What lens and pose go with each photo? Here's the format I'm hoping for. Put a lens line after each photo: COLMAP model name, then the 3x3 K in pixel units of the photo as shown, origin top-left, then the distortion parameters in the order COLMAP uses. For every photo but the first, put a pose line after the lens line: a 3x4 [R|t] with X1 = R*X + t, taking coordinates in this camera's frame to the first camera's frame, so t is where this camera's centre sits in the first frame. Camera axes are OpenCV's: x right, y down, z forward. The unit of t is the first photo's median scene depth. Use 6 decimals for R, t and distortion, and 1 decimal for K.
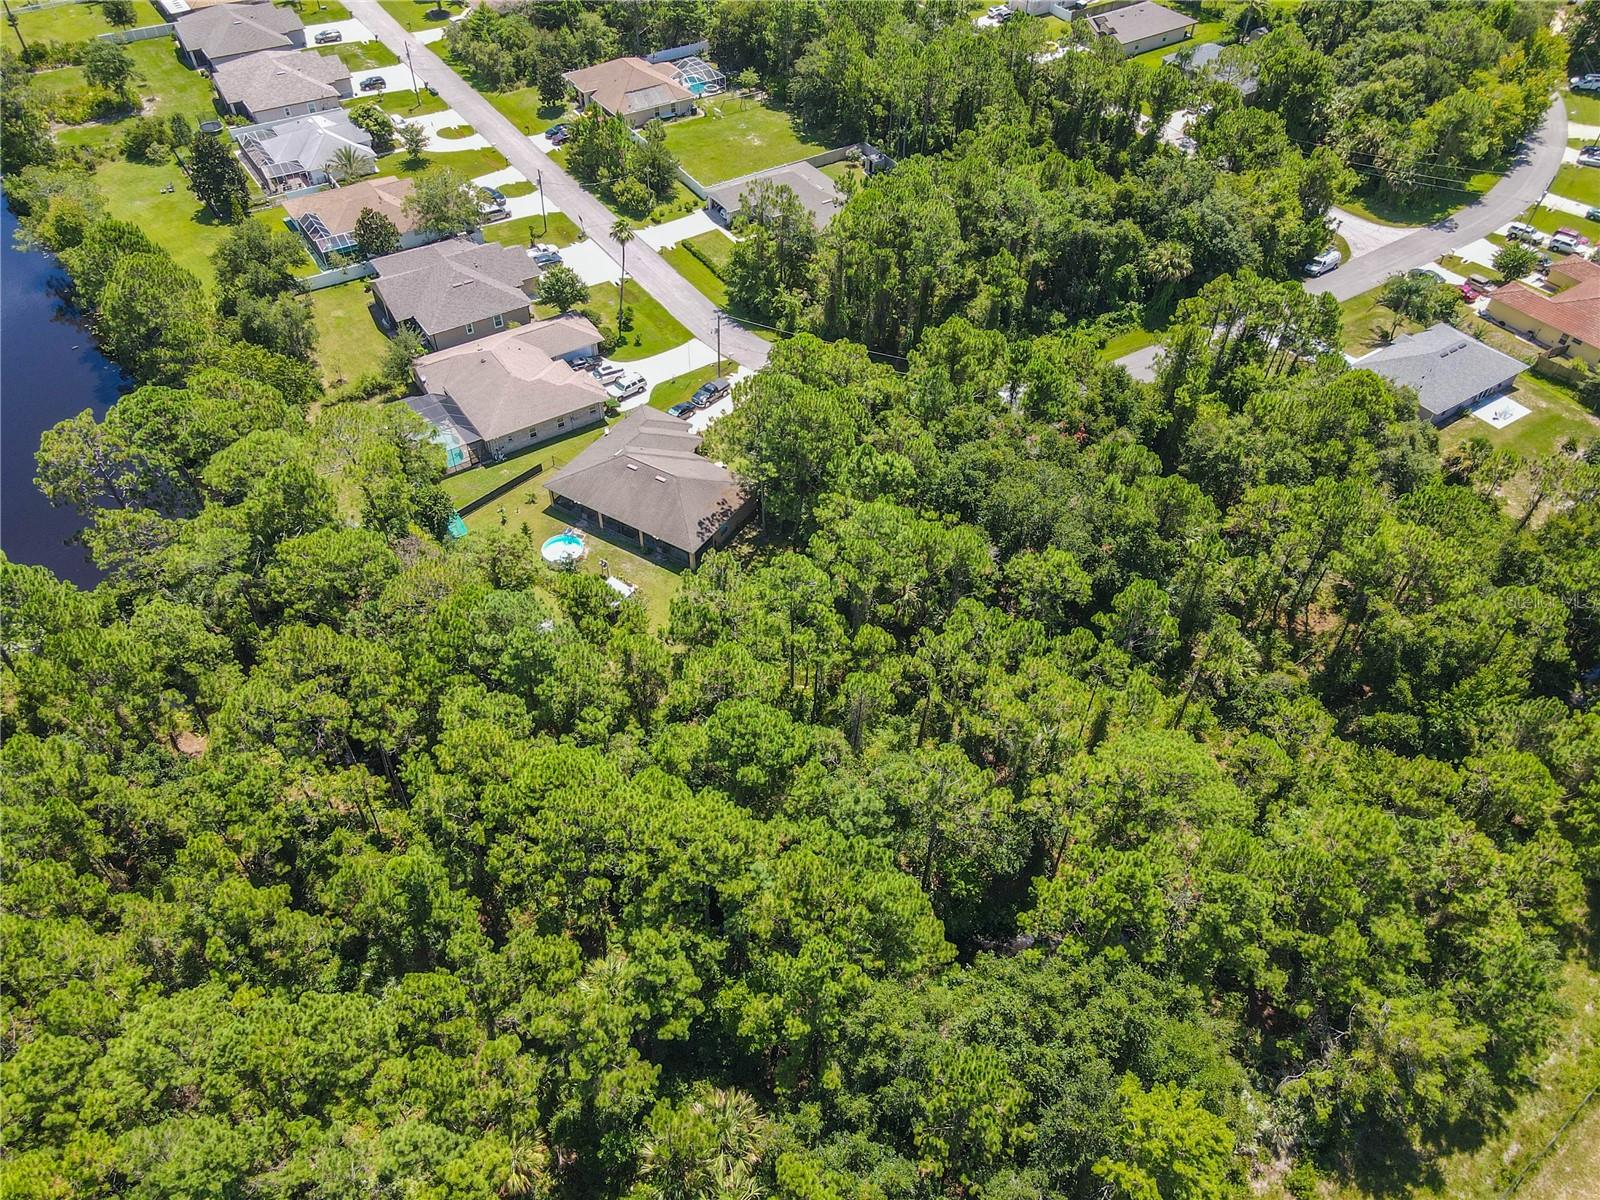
lens RADIAL K [[1156.1, 0, 798.9], [0, 1156.1, 603.0], [0, 0, 1]] dist [0.045244, 0.010095]
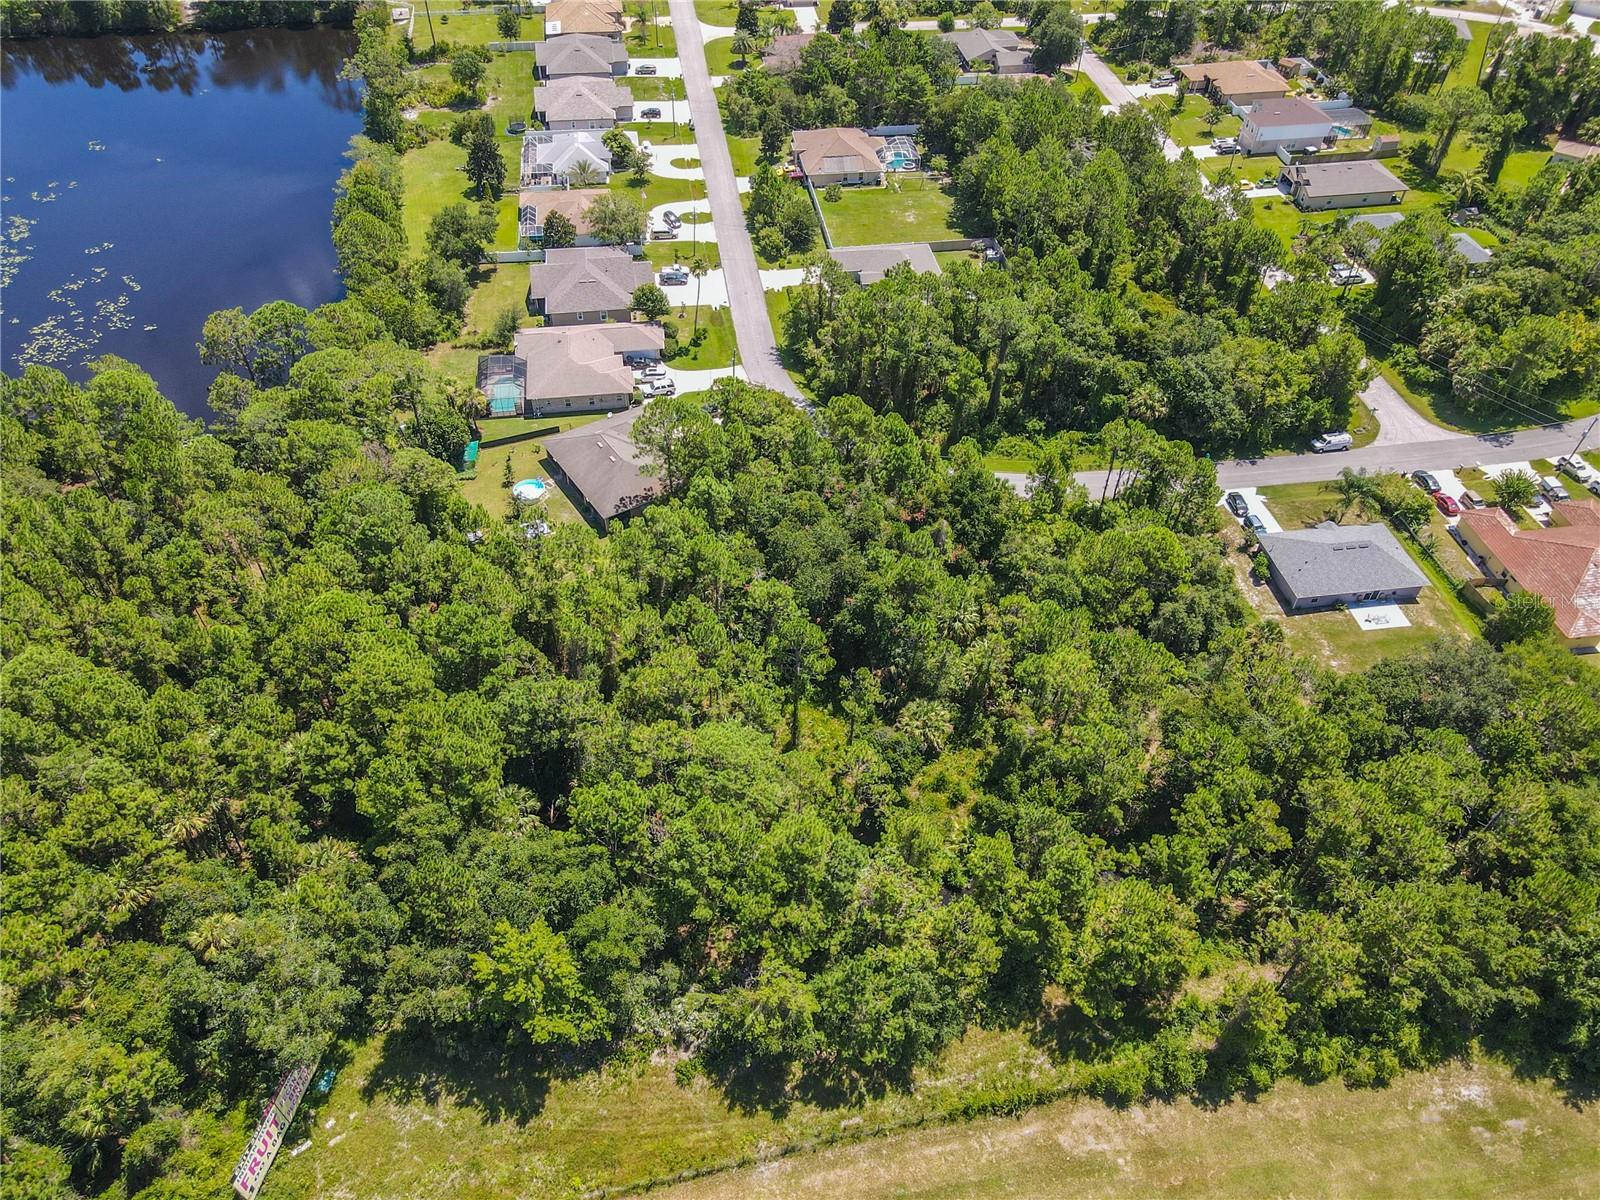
lens RADIAL K [[1158.6, 0, 798.2], [0, 1158.6, 602.5], [0, 0, 1]] dist [0.027934, 0.035430]
pose [[0.906367, 0.298272, -0.299219, 0.422490], [-0.304086, 0.952230, 0.028106, -0.045476], [0.293308, 0.065514, 0.953770, -0.132732]]
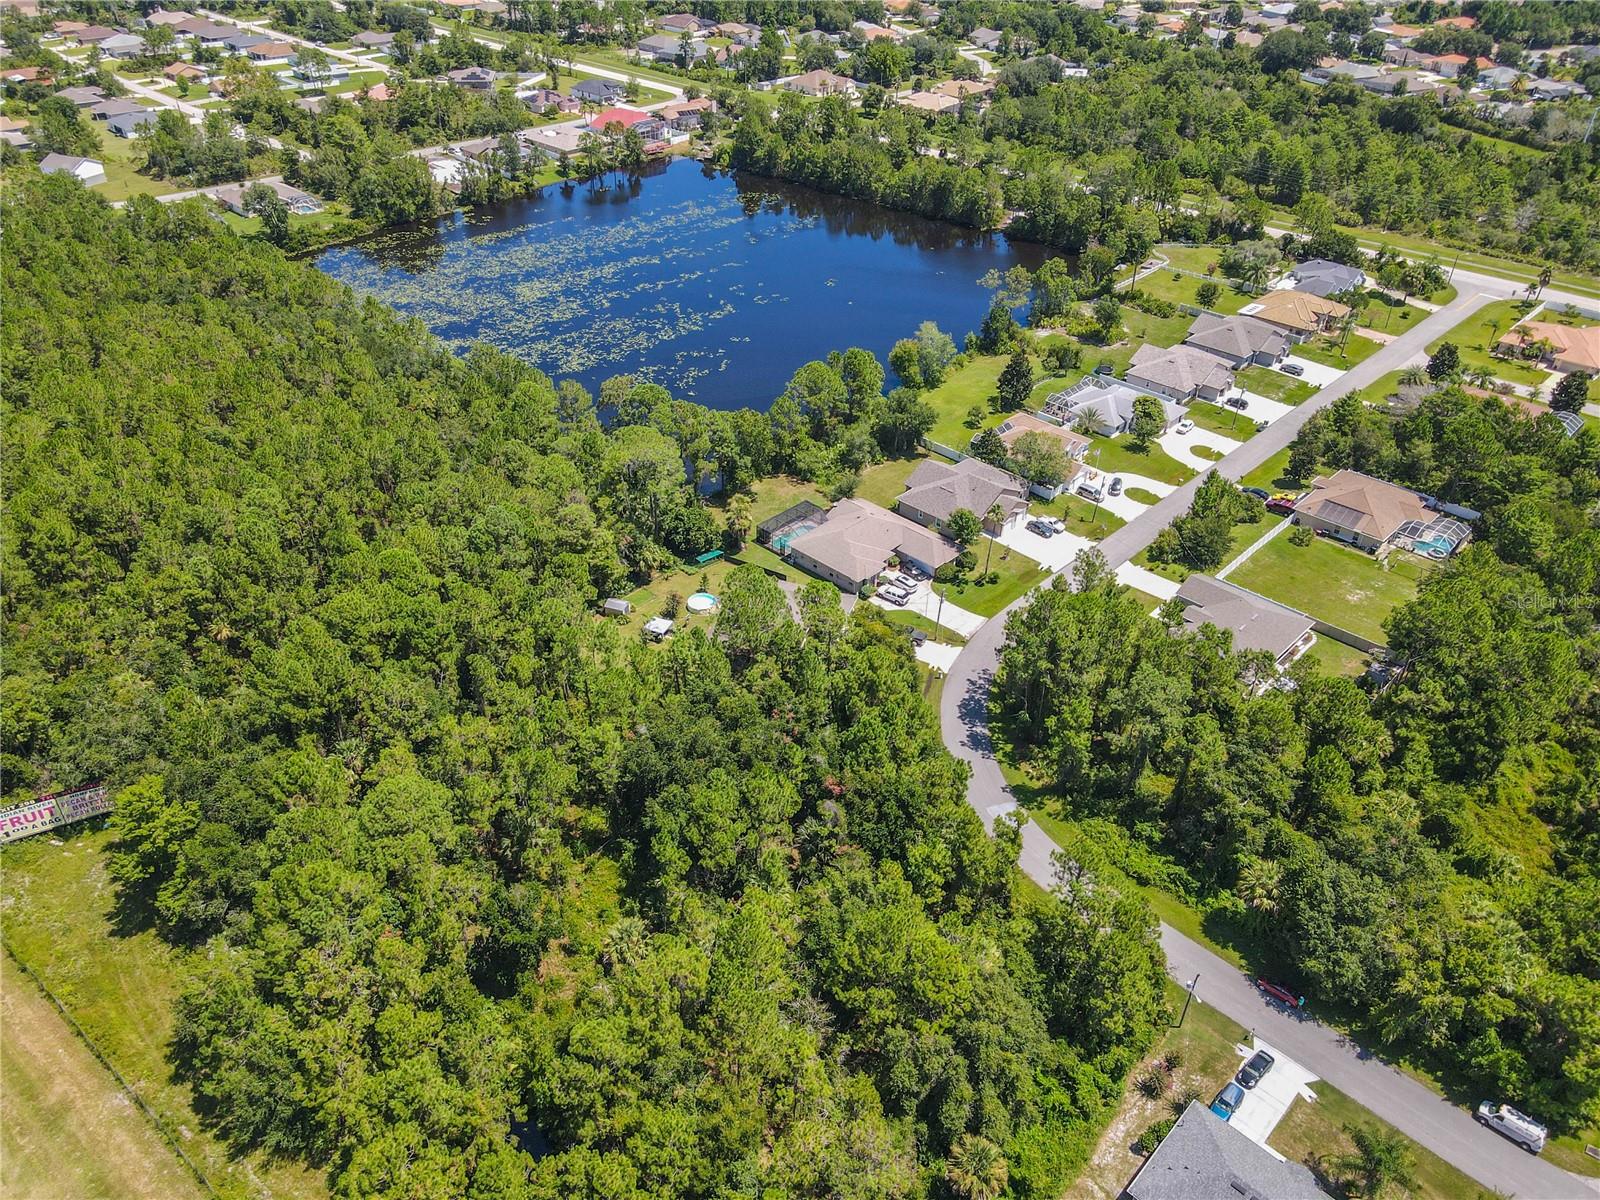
lens RADIAL K [[1167.4, 0, 799.3], [0, 1167.4, 593.2], [0, 0, 1]] dist [0.030062, 0.032793]
pose [[0.220360, 0.543129, -0.810218, 0.844683], [-0.703359, 0.663981, 0.253803, -0.428969], [0.675817, 0.513946, 0.528329, 0.249446]]
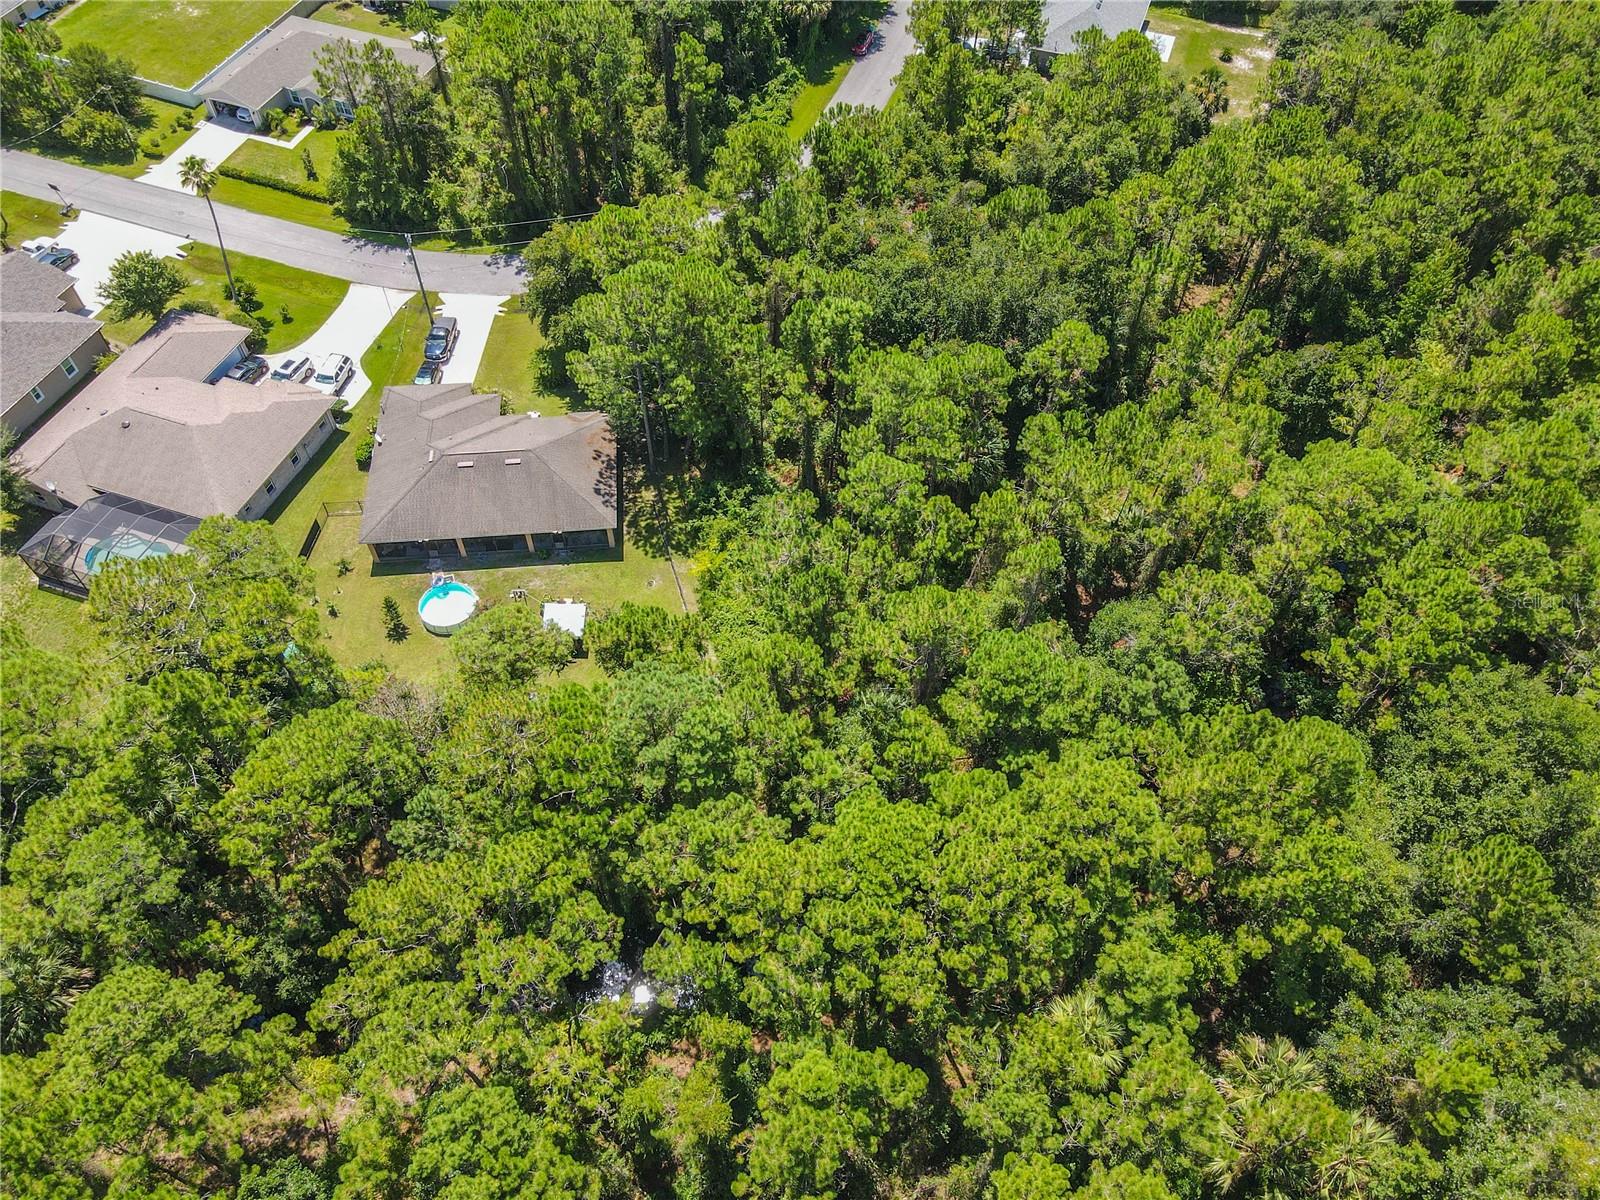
lens RADIAL K [[1157.7, 0, 798.9], [0, 1157.7, 598.0], [0, 0, 1]] dist [0.035282, 0.026194]
pose [[0.796073, -0.481882, 0.366137, -0.245285], [0.426646, 0.875932, 0.225201, -0.101192], [-0.429232, -0.023065, 0.902900, 0.197110]]
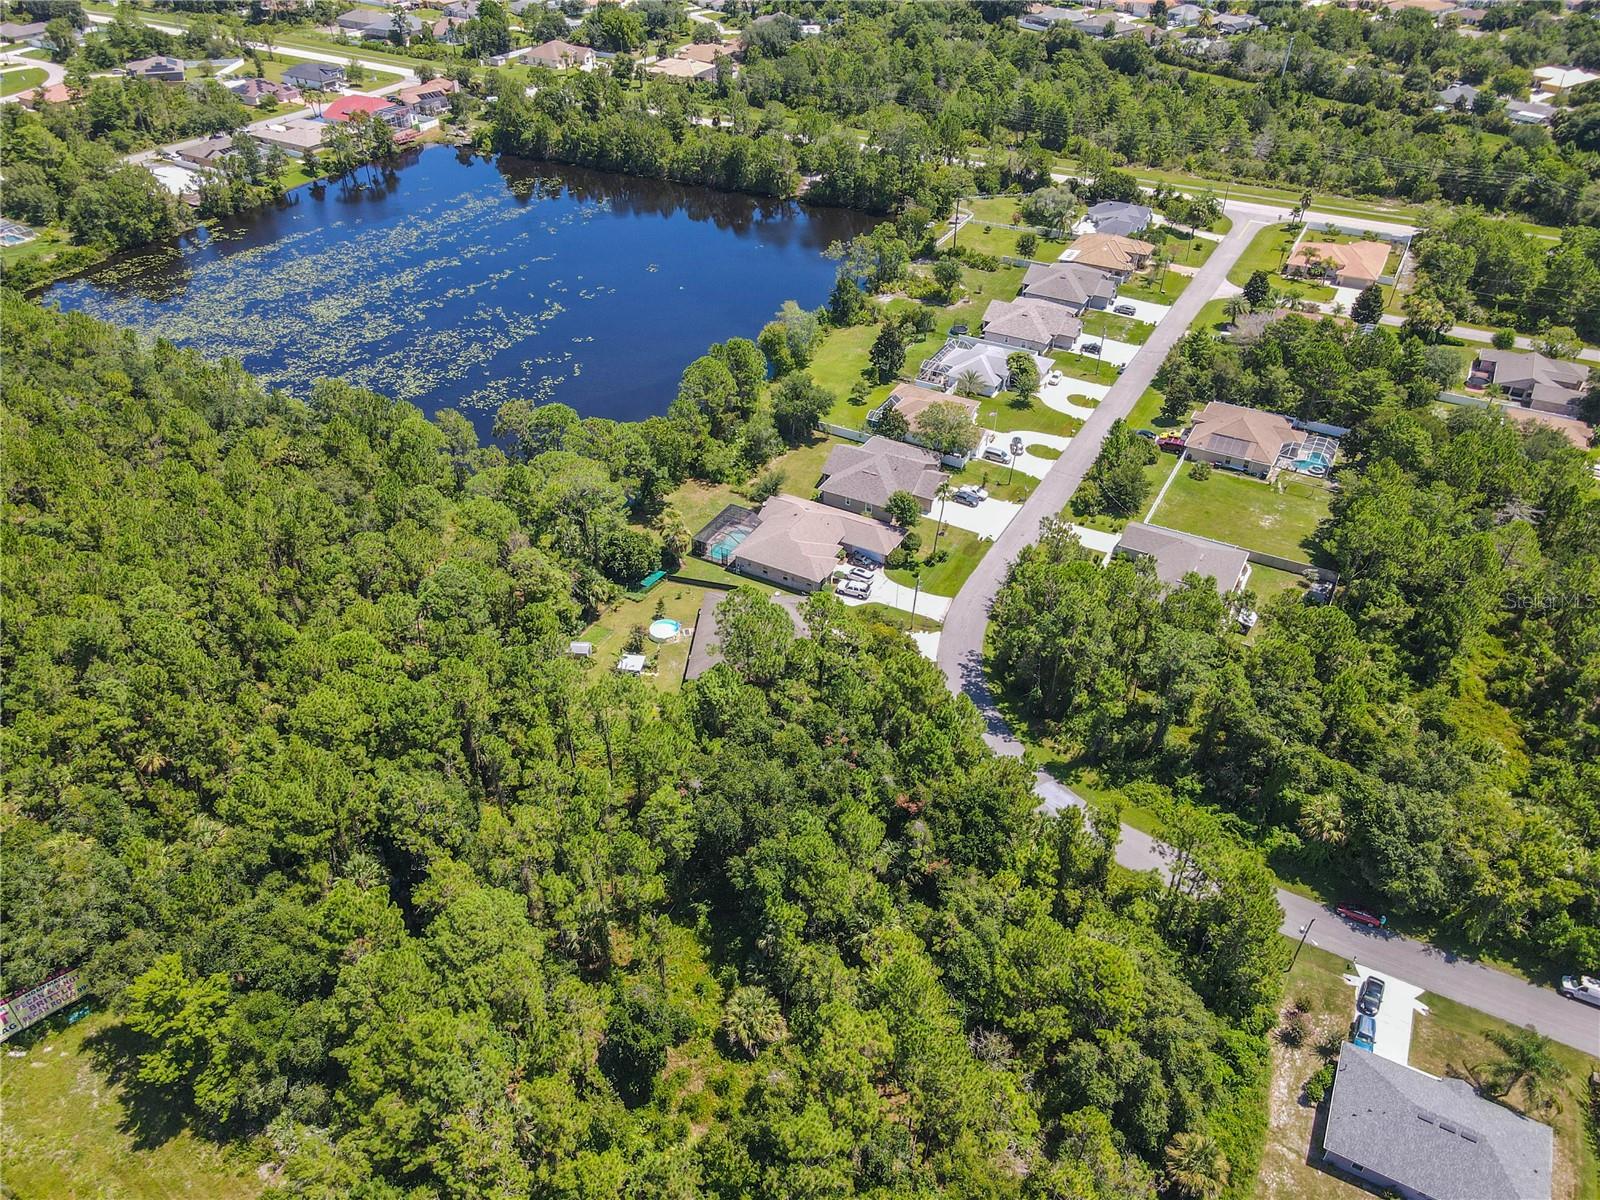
lens RADIAL K [[1161.7, 0, 798.3], [0, 1161.7, 600.1], [0, 0, 1]] dist [0.031409, 0.032513]
pose [[0.468821, 0.515431, -0.717313, 0.704751], [-0.631745, 0.763236, 0.135534, -0.300505], [0.617337, 0.389617, 0.683442, 0.117166]]
